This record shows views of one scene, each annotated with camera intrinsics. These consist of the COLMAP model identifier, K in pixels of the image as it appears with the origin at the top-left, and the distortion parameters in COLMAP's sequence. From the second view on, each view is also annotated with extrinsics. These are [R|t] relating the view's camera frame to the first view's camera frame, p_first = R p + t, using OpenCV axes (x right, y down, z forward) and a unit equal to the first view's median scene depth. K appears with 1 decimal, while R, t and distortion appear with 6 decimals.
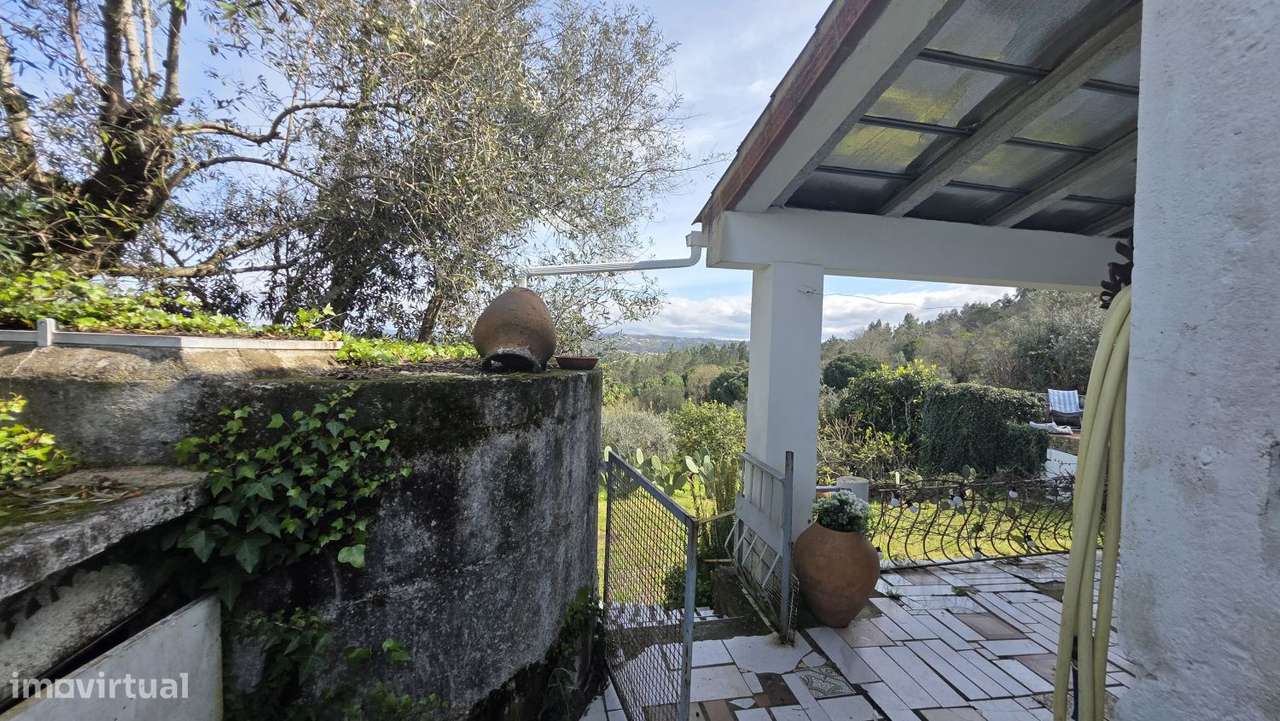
lens RADIAL K [[507.9, 0, 640.8], [0, 507.9, 361.8], [0, 0, 1]] dist [0.001296, -0.000066]
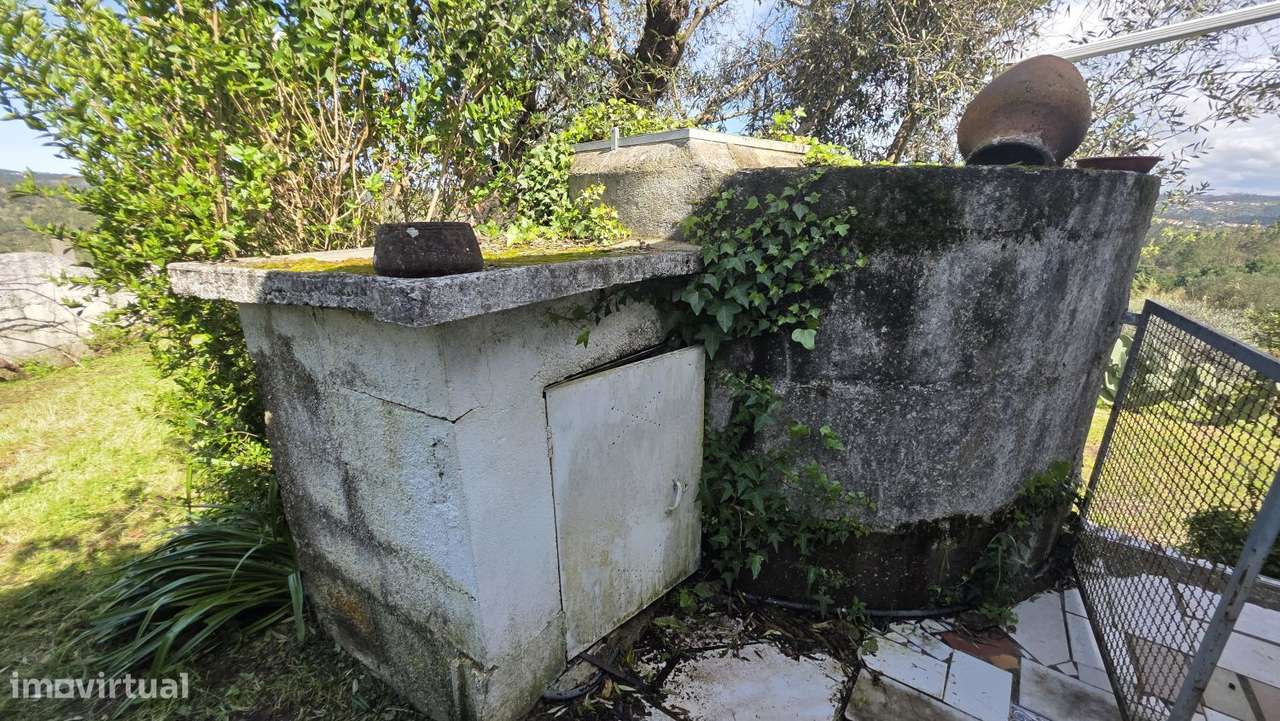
lens RADIAL K [[507.9, 0, 641.3], [0, 507.9, 362.2], [0, 0, 1]] dist [0.001296, -0.000066]
pose [[0.680728, 0.190822, -0.707245, -0.040830], [-0.010416, 0.967899, 0.251123, 0.149144], [0.732462, -0.163580, 0.660864, 0.048651]]
